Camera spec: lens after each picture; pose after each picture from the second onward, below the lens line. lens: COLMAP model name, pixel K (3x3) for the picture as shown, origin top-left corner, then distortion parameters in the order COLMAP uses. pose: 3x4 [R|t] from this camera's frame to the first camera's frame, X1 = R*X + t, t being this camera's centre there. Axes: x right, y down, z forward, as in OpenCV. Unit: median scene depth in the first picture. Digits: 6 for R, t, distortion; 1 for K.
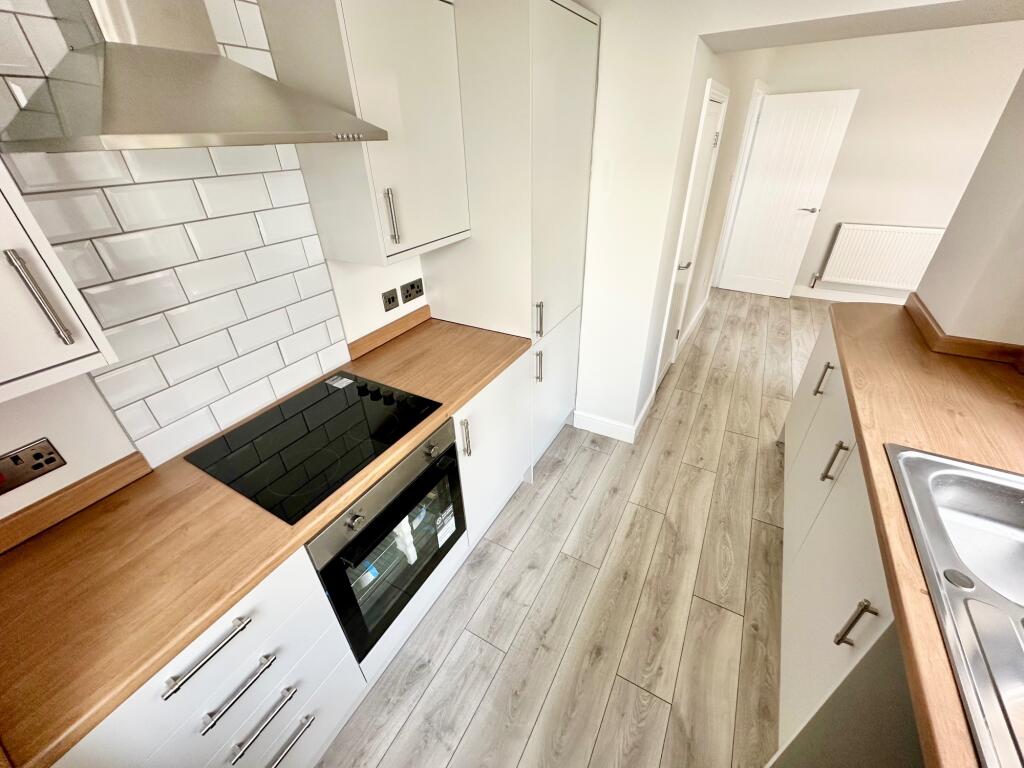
lens RADIAL K [[406.3, 0, 510.1], [0, 406.3, 379.9], [0, 0, 1]] dist [-0.000518, 0.000241]
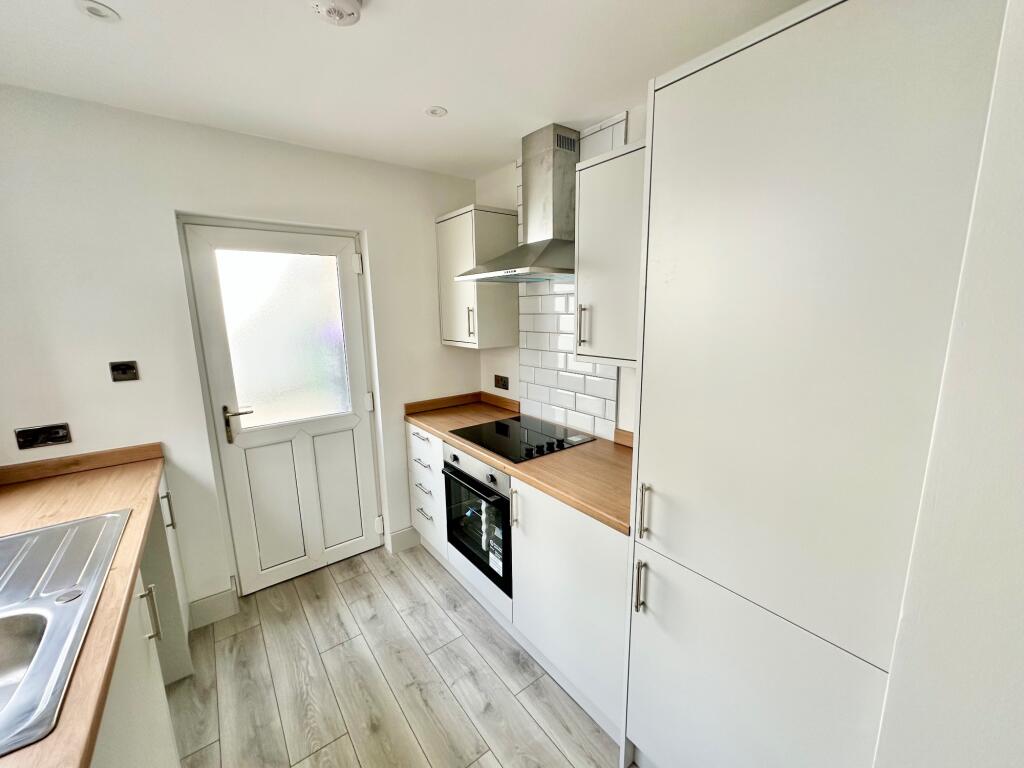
lens RADIAL K [[410.0, 0, 517.2], [0, 410.0, 385.9], [0, 0, 1]] dist [-0.000353, 0.000005]
pose [[-0.381359, 0.208312, -0.900650, 0.804853], [-0.452773, 0.807327, 0.378443, -0.539629], [0.805954, 0.552114, -0.213564, 1.024717]]
